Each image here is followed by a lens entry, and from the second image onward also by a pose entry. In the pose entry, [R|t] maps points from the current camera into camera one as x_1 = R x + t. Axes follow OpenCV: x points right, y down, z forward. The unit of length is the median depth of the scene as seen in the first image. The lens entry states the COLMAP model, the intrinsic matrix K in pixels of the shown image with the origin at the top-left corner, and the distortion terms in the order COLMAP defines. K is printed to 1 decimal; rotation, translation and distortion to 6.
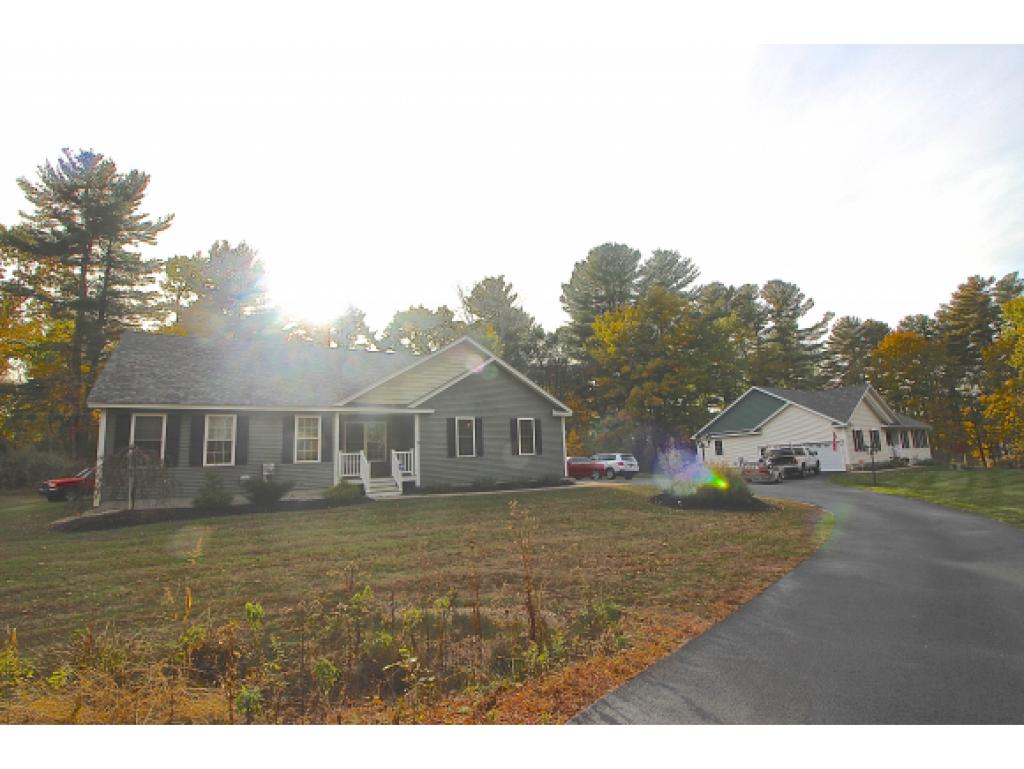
lens RADIAL K [[507.5, 0, 511.5], [0, 507.5, 387.8], [0, 0, 1]] dist [-0.012128, -0.004060]
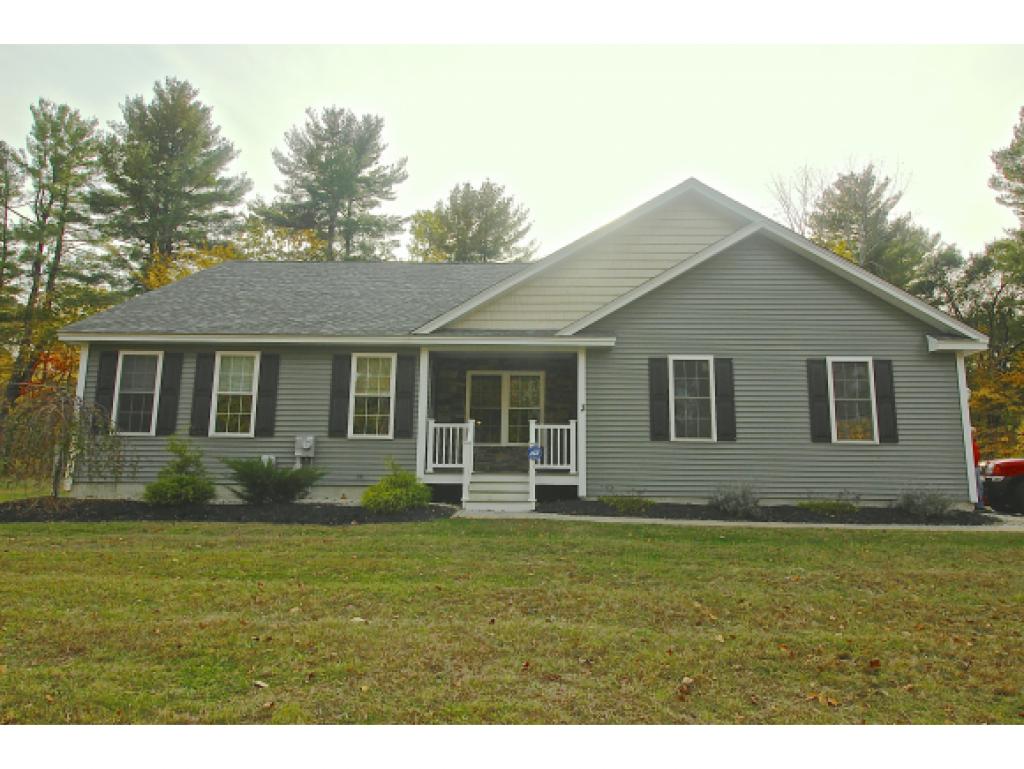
lens RADIAL K [[635.6, 0, 512.6], [0, 635.6, 381.4], [0, 0, 1]] dist [0.001353, -0.002358]
pose [[0.840473, -0.027869, -0.541137, 0.086659], [0.028526, 0.999567, -0.007172, 0.084973], [0.541102, -0.009409, 0.840904, 0.449125]]
